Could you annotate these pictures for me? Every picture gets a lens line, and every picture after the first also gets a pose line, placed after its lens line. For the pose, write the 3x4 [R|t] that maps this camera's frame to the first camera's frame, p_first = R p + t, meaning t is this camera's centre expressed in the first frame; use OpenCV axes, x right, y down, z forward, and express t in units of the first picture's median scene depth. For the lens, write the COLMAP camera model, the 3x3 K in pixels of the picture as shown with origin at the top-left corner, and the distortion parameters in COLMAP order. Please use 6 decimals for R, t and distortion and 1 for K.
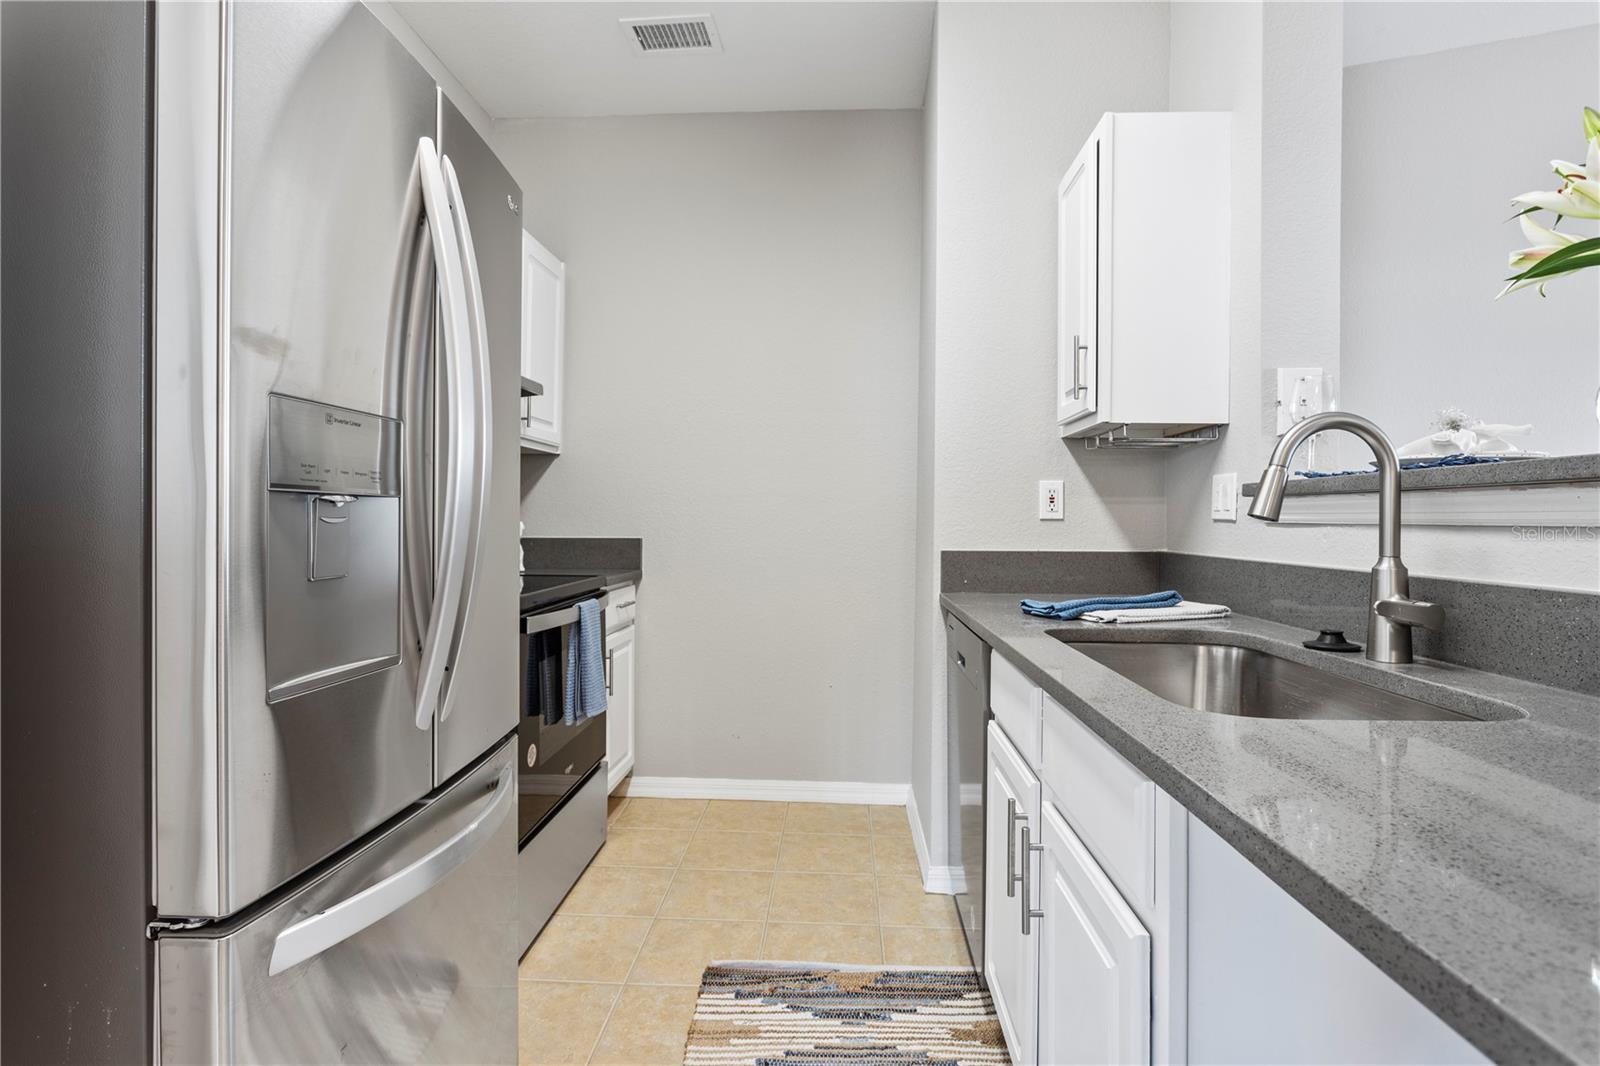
lens RADIAL K [[850.9, 0, 836.0], [0, 850.9, 532.0], [0, 0, 1]] dist [-0.078251, 0.000395]
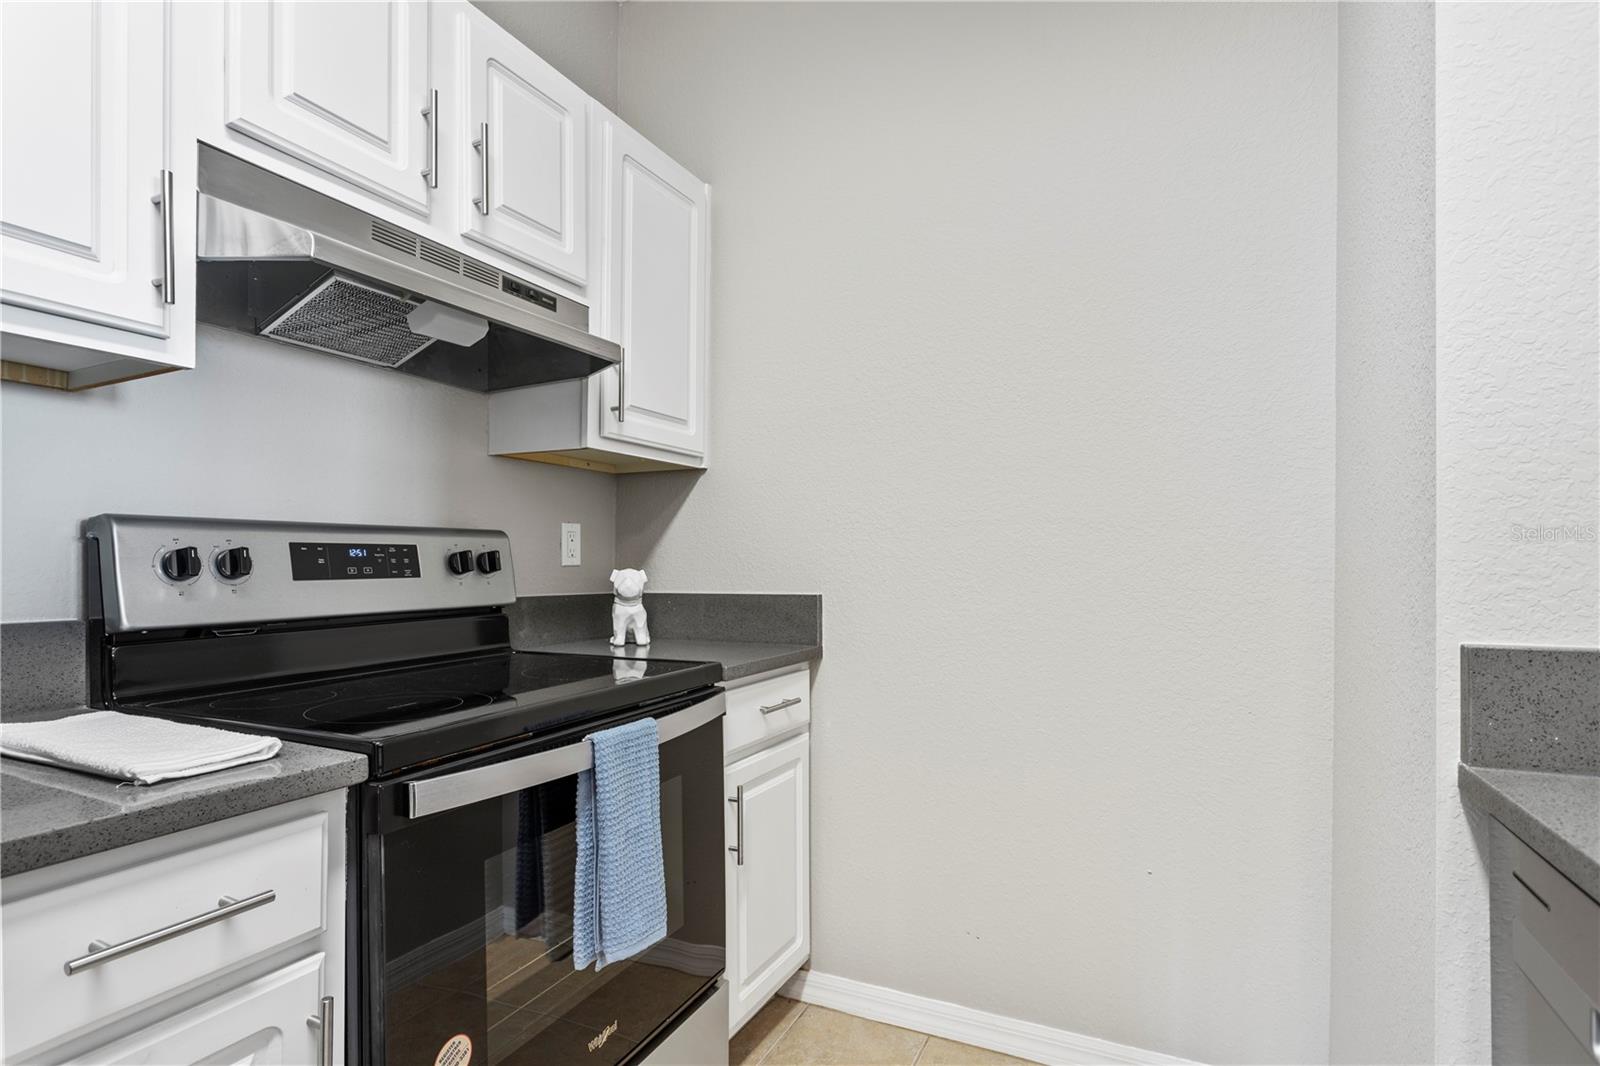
lens RADIAL K [[796.6, 0, 800.0], [0, 796.6, 563.9], [0, 0, 1]] dist [-0.012983, 0.001401]
pose [[0.904307, -0.010199, -0.426762, 0.010457], [0.005585, 0.999912, -0.012061, -0.008983], [0.426847, 0.008523, 0.904284, 0.476732]]
